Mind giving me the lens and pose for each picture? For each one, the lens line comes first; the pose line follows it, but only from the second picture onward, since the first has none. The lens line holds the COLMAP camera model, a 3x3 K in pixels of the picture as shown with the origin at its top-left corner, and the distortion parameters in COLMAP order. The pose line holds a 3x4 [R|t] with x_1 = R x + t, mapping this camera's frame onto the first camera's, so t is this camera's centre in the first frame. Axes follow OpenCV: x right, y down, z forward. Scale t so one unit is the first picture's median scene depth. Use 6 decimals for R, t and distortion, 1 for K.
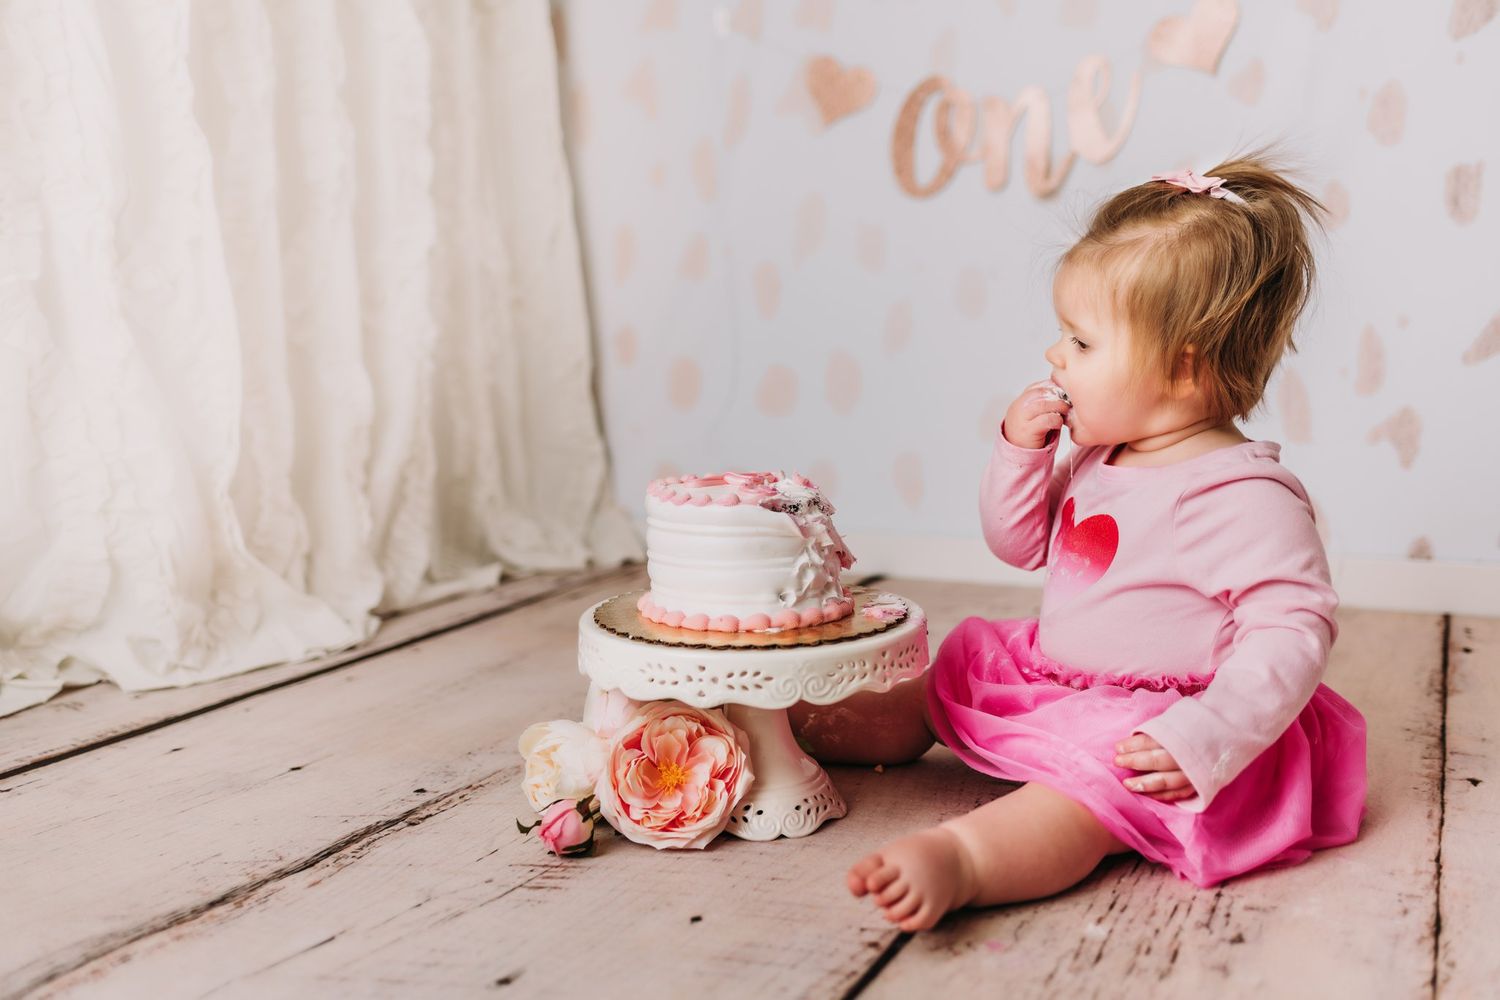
lens RADIAL K [[1438.5, 0, 747.5], [0, 1438.5, 493.0], [0, 0, 1]] dist [0.132842, -0.123072]
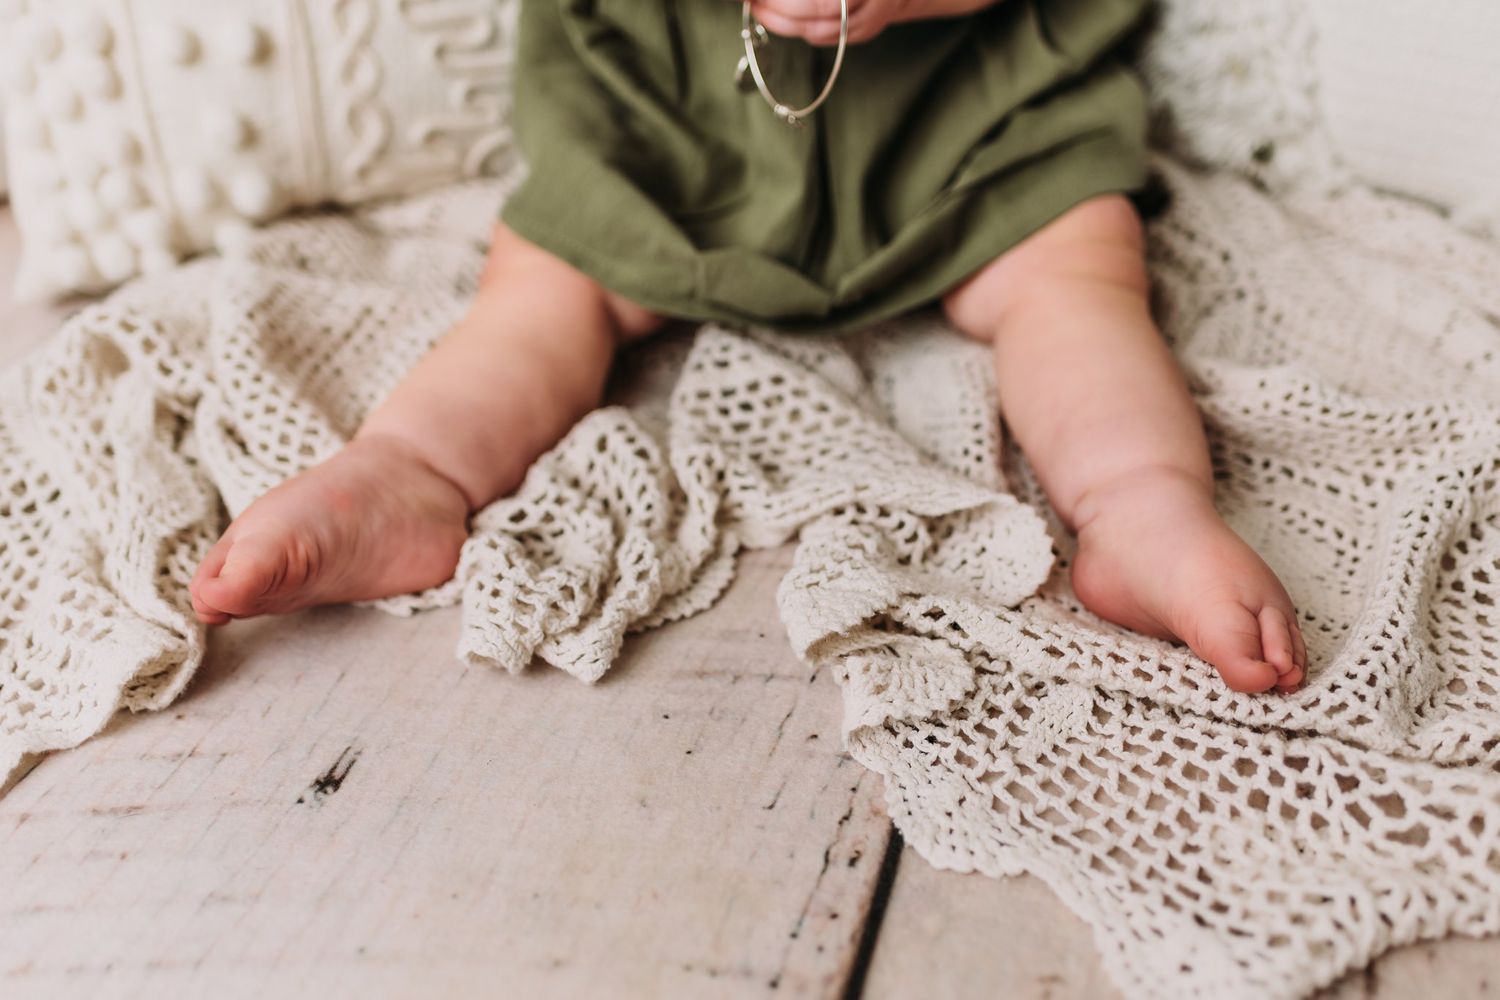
lens RADIAL K [[1613.3, 0, 800.1], [0, 1613.3, 563.4], [0, 0, 1]] dist [0.082577, -0.010737]
pose [[0.980763, -0.118065, 0.155451, -0.060621], [0.023999, 0.863244, 0.504216, -0.044831], [-0.193722, -0.490786, 0.849471, 0.381555]]
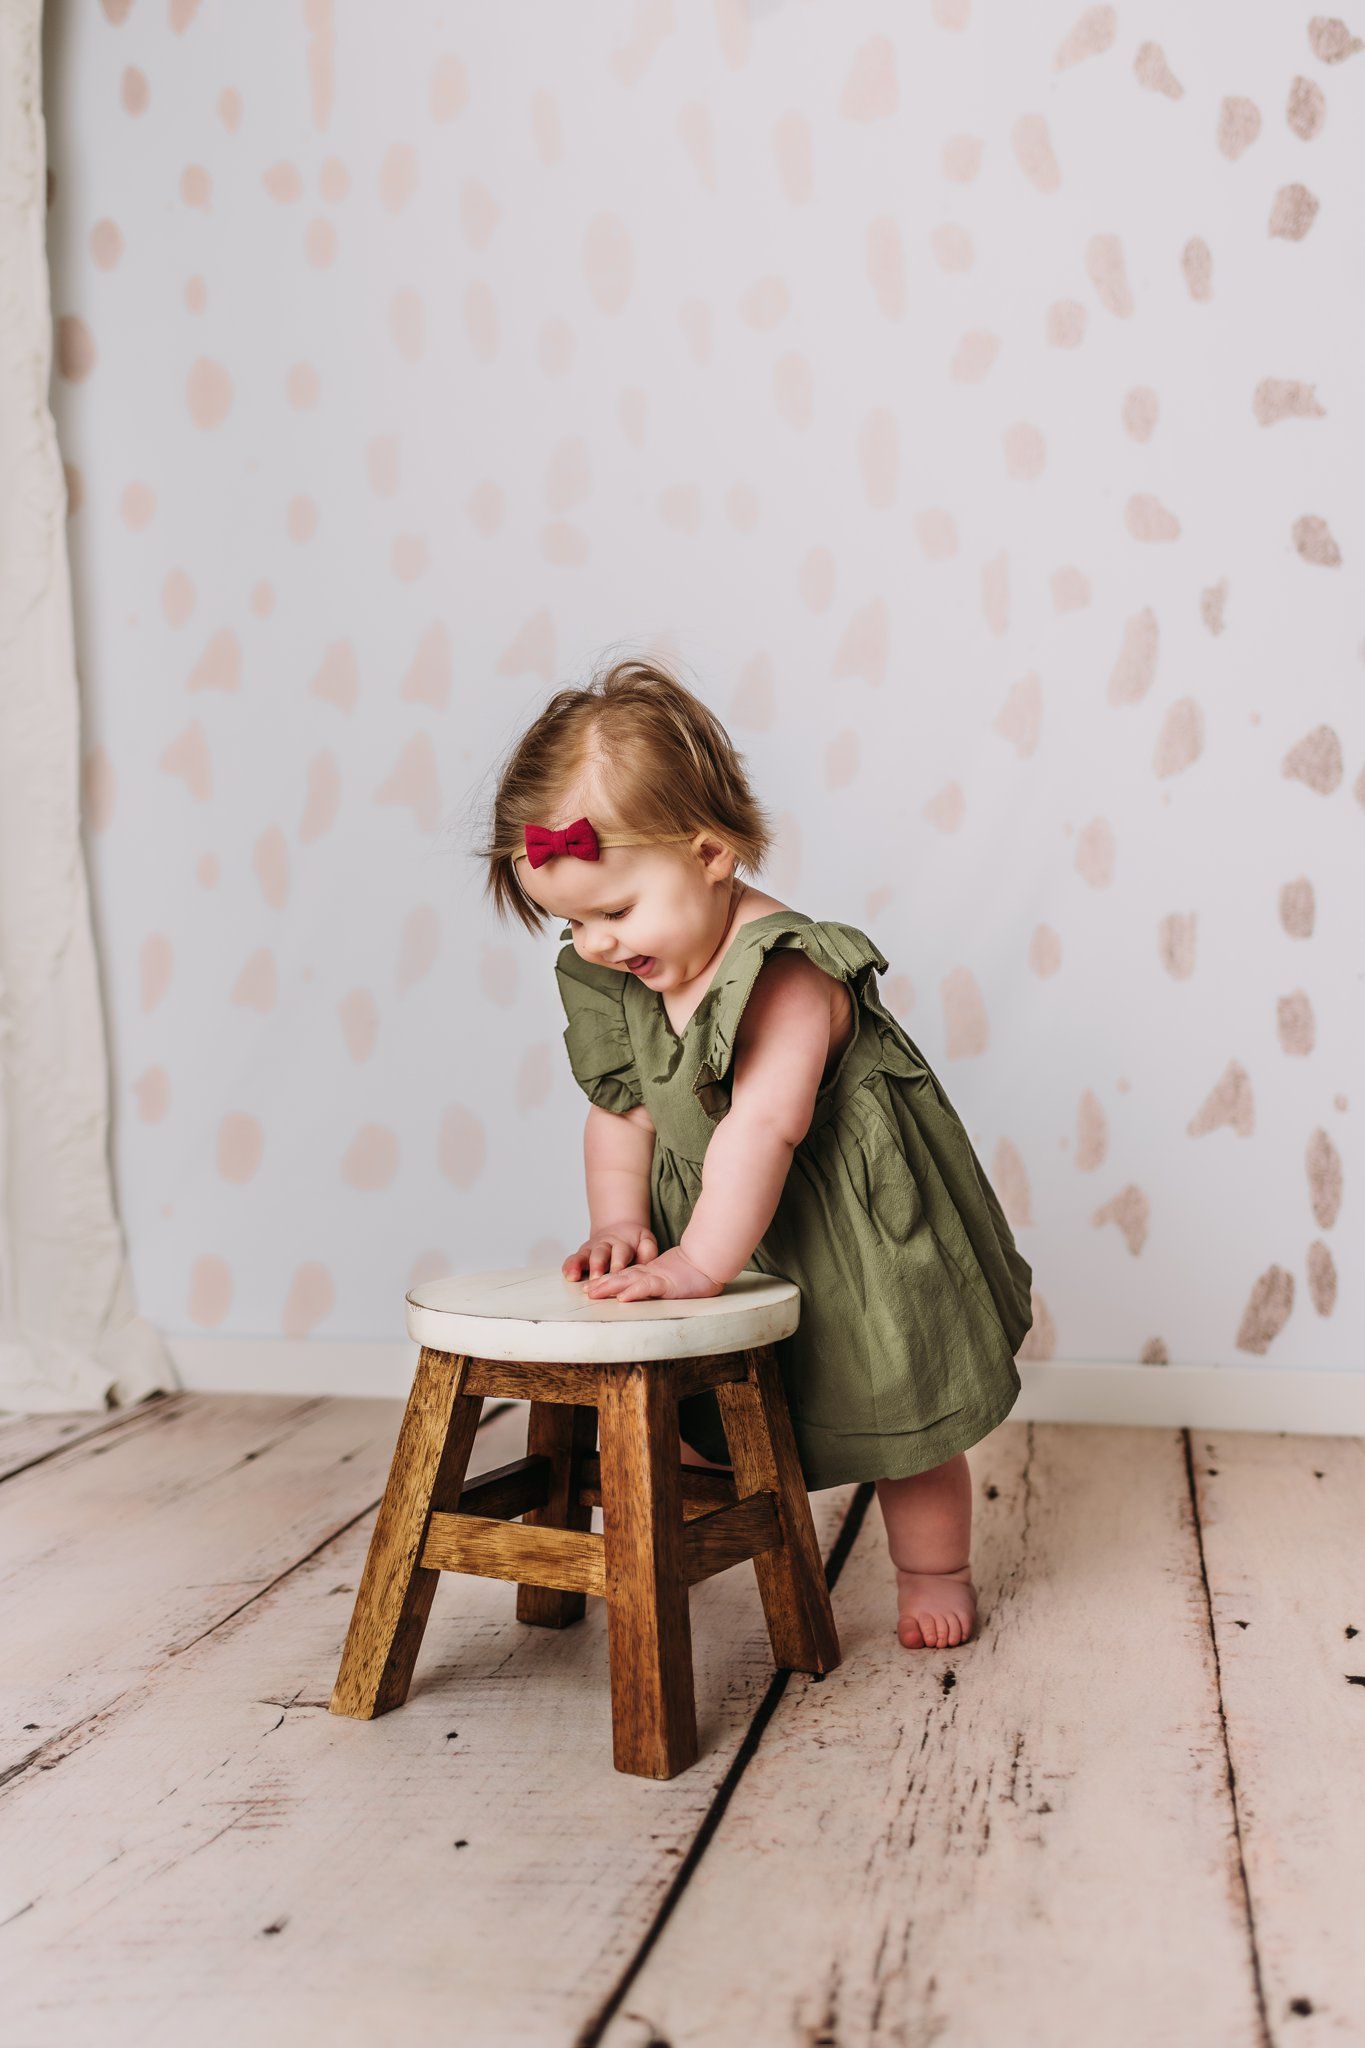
lens RADIAL K [[2166.6, 0, 706.1], [0, 2166.6, 957.8], [0, 0, 1]] dist [0.137233, -0.144456]
pose [[0.967079, 0.016608, 0.253933, -0.212968], [0.017132, 0.991355, -0.130082, -0.048903], [-0.253898, 0.130150, 0.958435, -0.323082]]
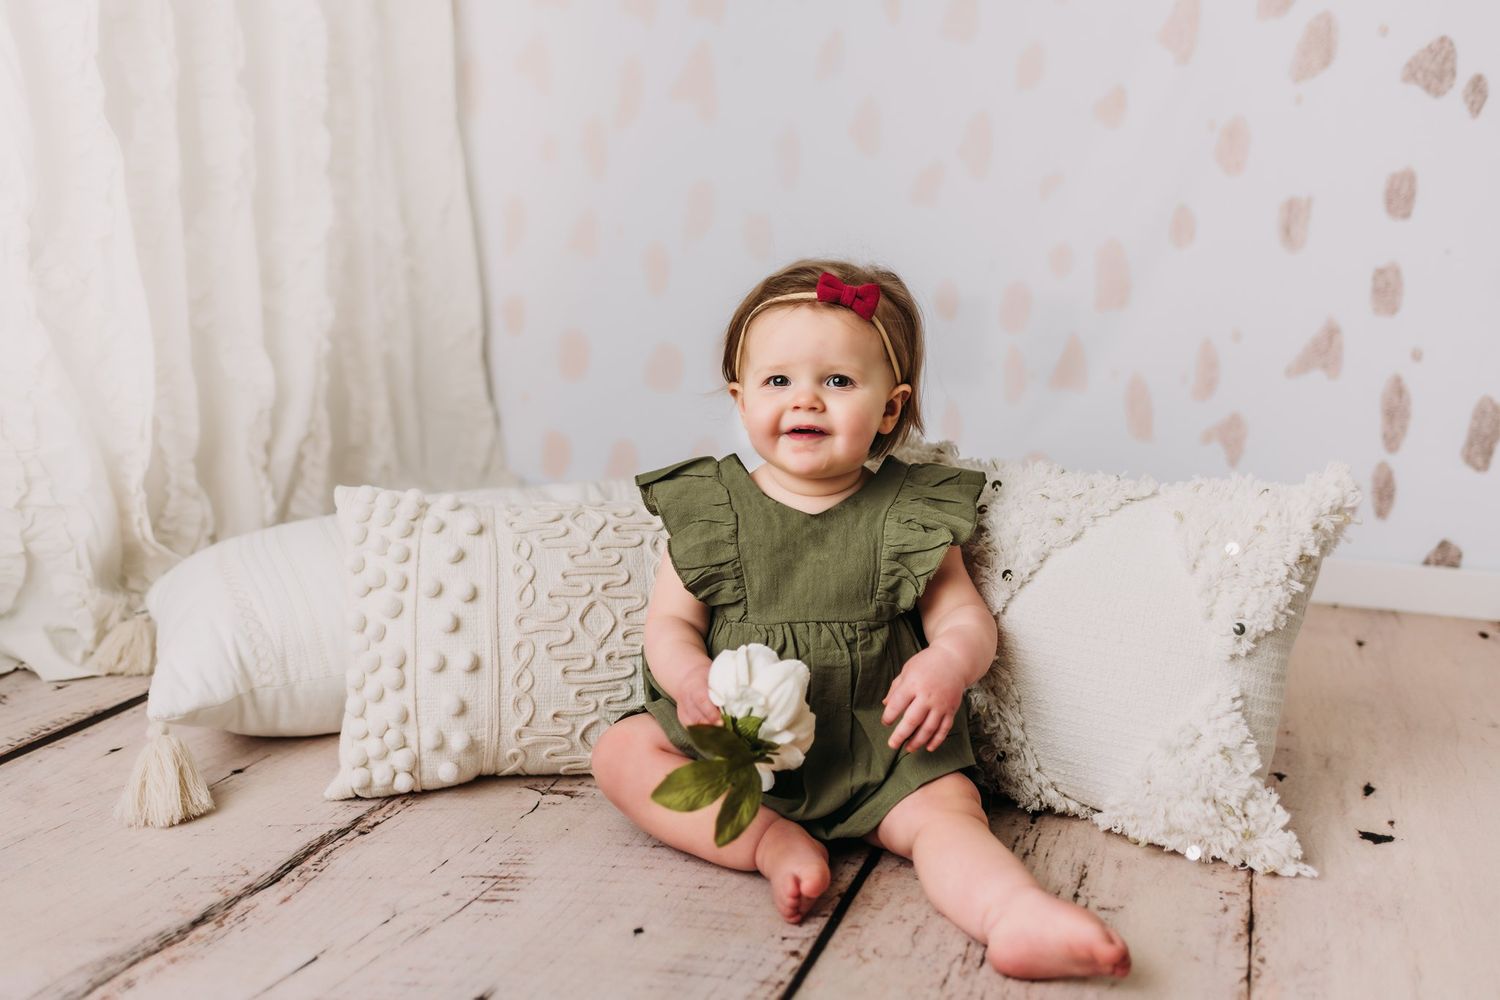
lens RADIAL K [[1436.0, 0, 749.8], [0, 1436.0, 508.4], [0, 0, 1]] dist [0.129985, -0.119945]
pose [[0.993282, 0.013014, 0.114989, -0.076078], [-0.022749, 0.996227, 0.083756, -0.123294], [-0.113465, -0.085809, 0.989830, -0.102732]]
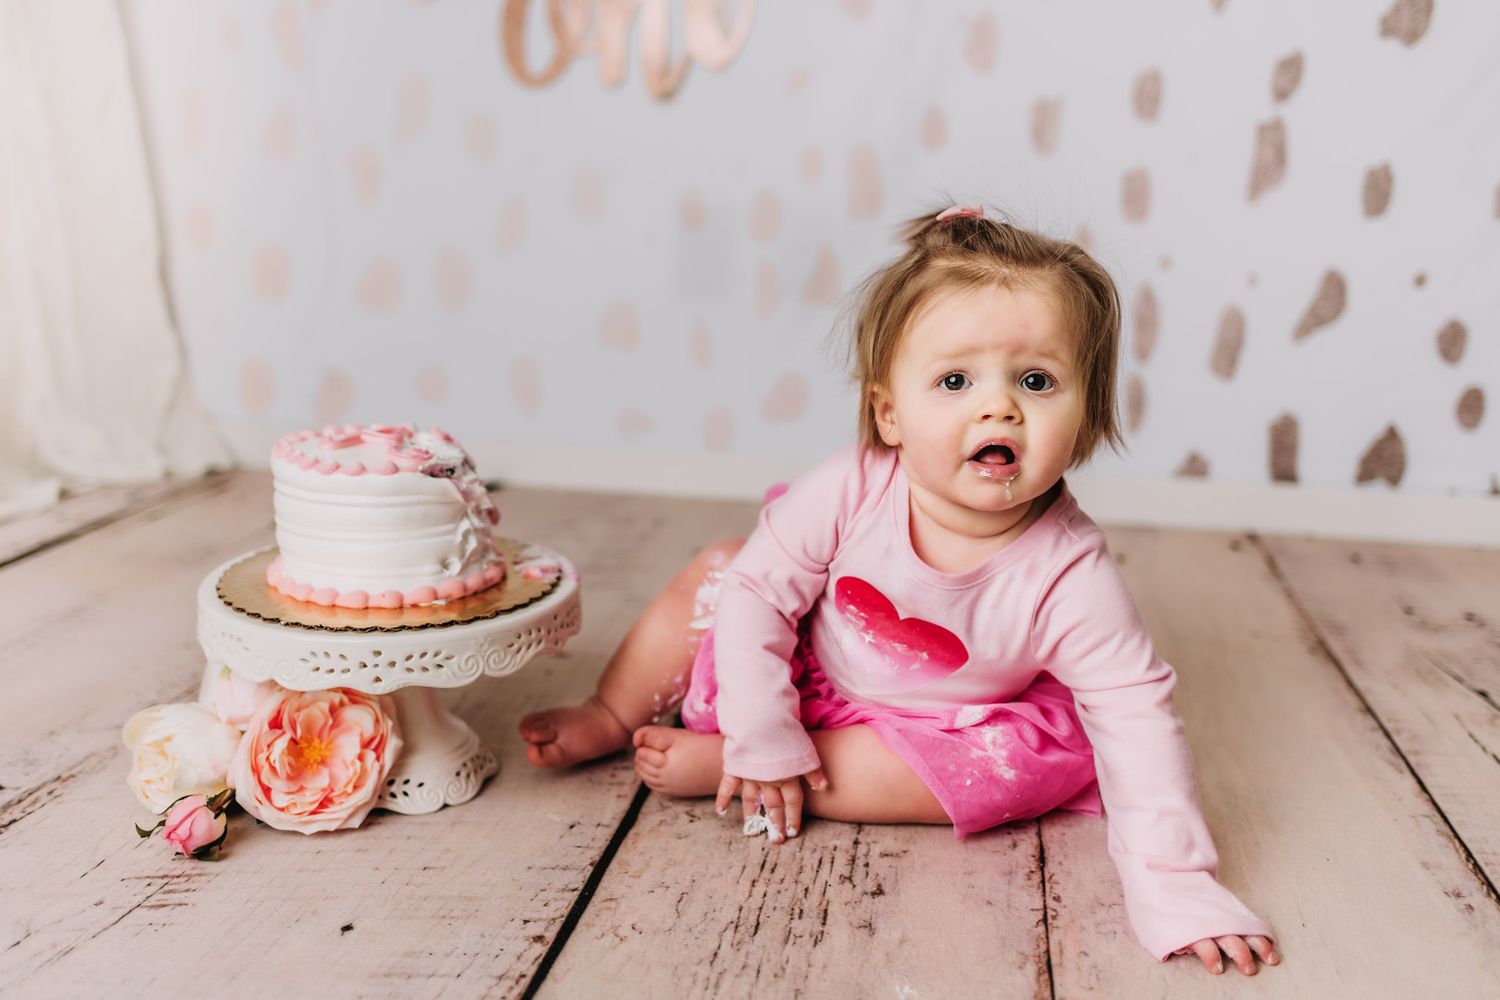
lens RADIAL K [[1448.0, 0, 739.2], [0, 1448.0, 497.1], [0, 0, 1]] dist [0.130069, -0.124461]
pose [[0.960501, -0.021763, 0.277423, -0.045302], [-0.008706, 0.994099, 0.108129, -0.083219], [-0.278139, -0.106273, 0.954644, 0.038723]]
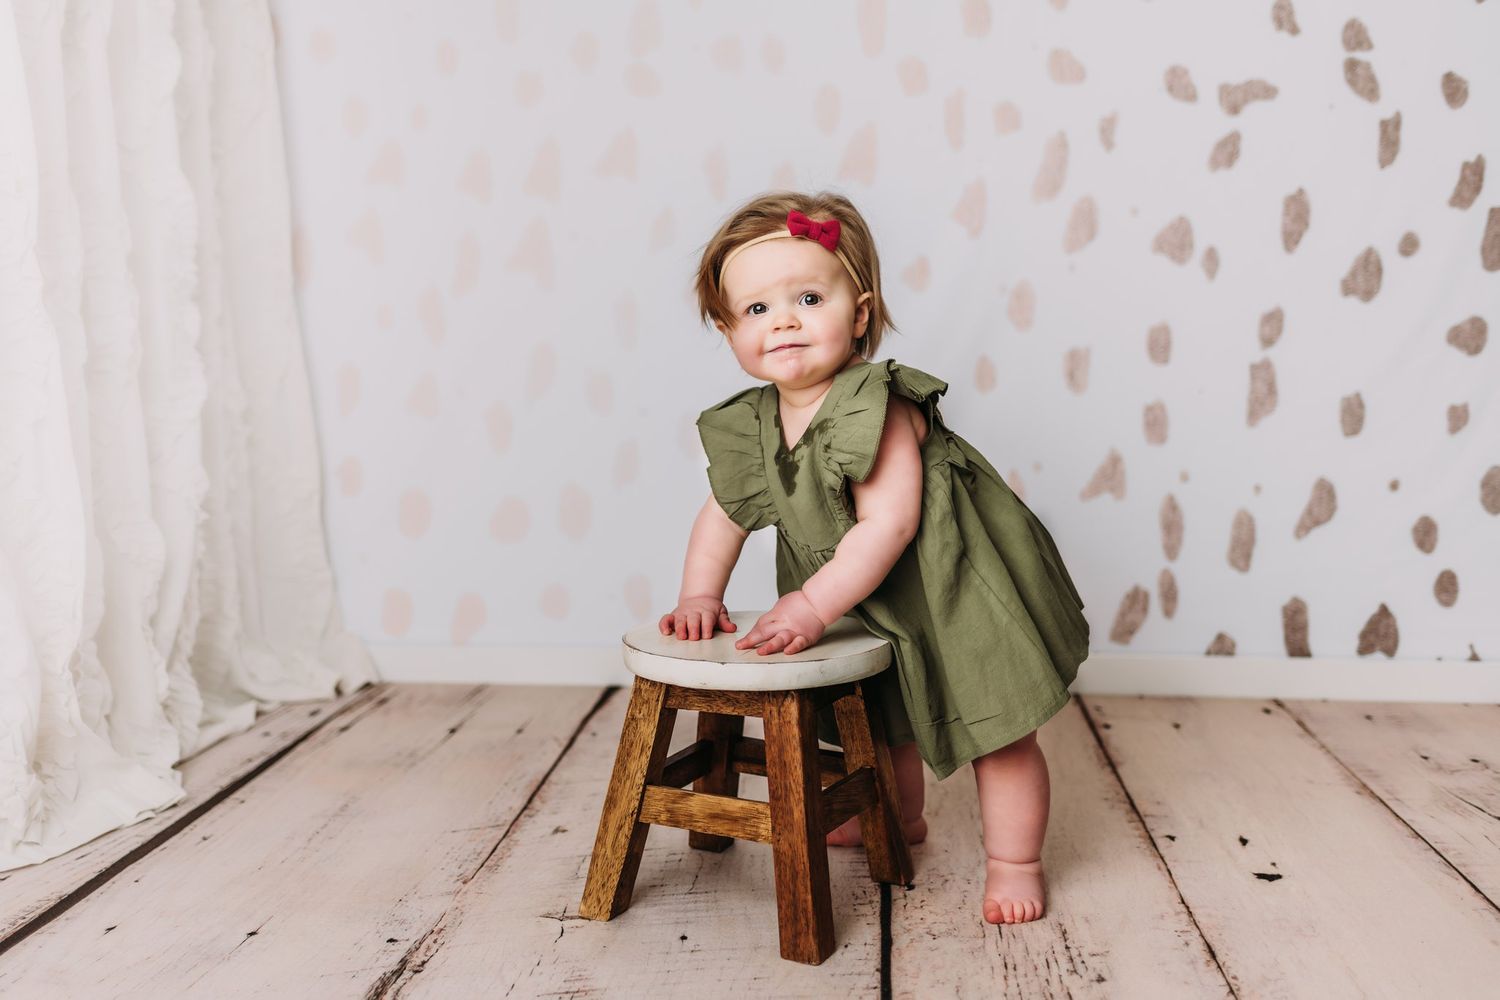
lens RADIAL K [[1485.7, 0, 726.9], [0, 1485.7, 505.0], [0, 0, 1]] dist [0.131111, -0.118386]
pose [[0.943197, -0.024965, 0.331294, -0.416366], [0.032722, 0.999305, -0.017854, -0.120427], [-0.330618, 0.027680, 0.943359, -0.232502]]
